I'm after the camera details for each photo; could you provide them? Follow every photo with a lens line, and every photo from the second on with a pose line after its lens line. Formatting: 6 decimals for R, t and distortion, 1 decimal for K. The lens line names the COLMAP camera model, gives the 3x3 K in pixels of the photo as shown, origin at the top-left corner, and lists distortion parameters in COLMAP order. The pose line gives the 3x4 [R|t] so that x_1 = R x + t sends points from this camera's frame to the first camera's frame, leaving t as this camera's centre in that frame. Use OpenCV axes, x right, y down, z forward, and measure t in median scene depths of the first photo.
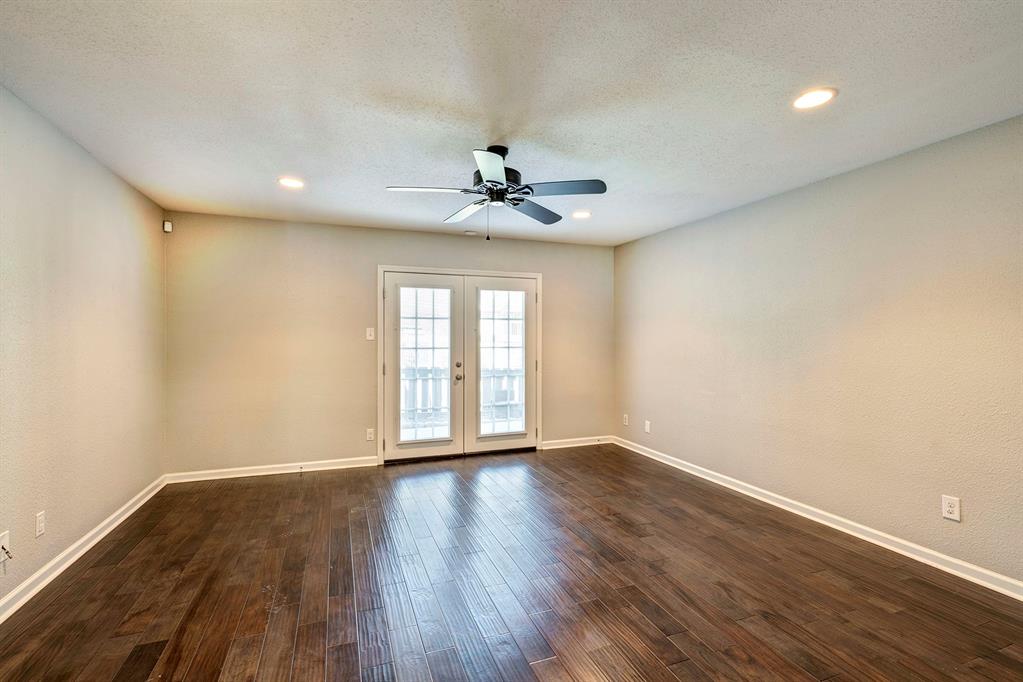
lens RADIAL K [[477.4, 0, 511.5], [0, 477.4, 341.0], [0, 0, 1]] dist [-0.000461, 0.000081]
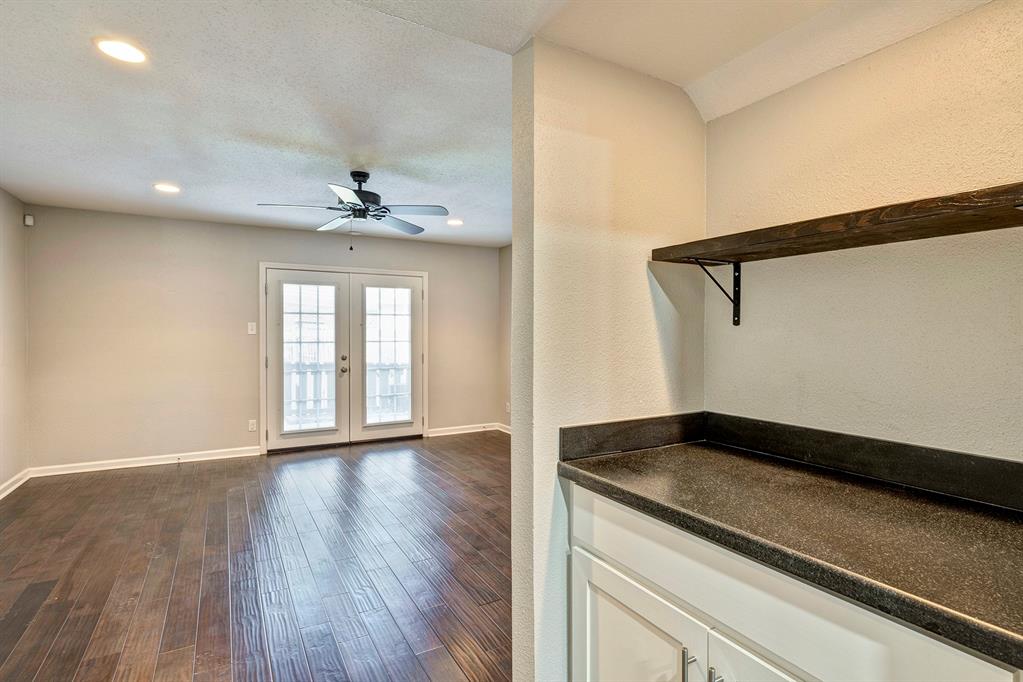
lens RADIAL K [[487.3, 0, 511.5], [0, 487.3, 341.0], [0, 0, 1]] dist [0.001710, -0.000594]
pose [[0.982912, -0.002327, 0.184060, 0.067385], [0.000489, 0.999950, 0.010033, 0.002142], [-0.184074, -0.009772, 0.982864, -0.153629]]
